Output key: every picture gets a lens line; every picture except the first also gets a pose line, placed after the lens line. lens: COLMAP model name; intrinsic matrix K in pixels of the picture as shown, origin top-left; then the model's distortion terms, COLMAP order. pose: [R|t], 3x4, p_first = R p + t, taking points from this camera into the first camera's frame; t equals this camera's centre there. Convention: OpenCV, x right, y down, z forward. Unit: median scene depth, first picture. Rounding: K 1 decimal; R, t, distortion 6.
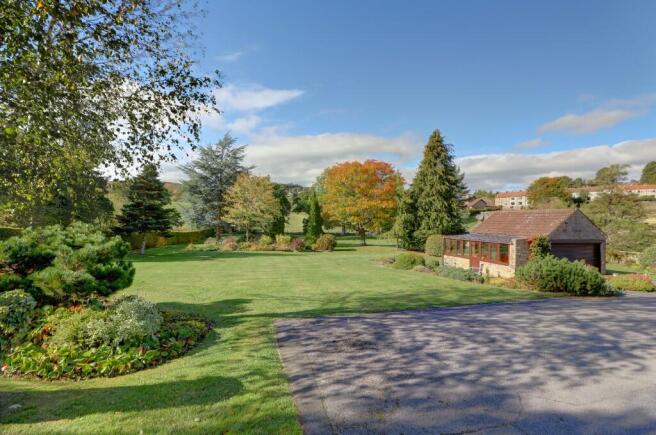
lens RADIAL K [[310.6, 0, 327.9], [0, 310.6, 217.2], [0, 0, 1]] dist [-0.005563, -0.000988]
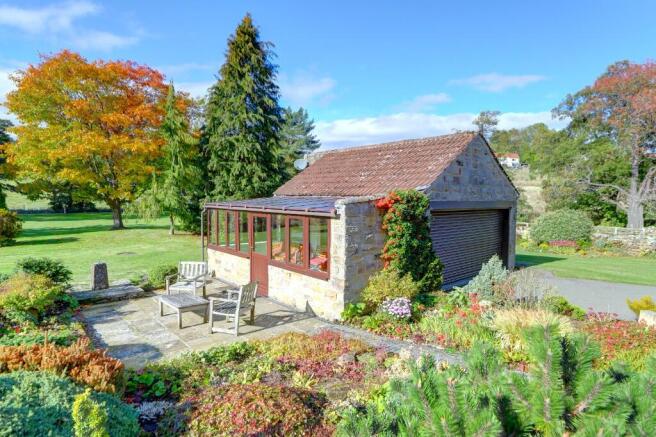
lens RADIAL K [[310.6, 0, 328.2], [0, 310.6, 218.9], [0, 0, 1]] dist [-0.005563, -0.000988]
pose [[0.931752, -0.037967, 0.361105, 0.288661], [0.008884, 0.996604, 0.081861, 0.038617], [-0.362986, -0.073066, 0.928925, 0.430802]]
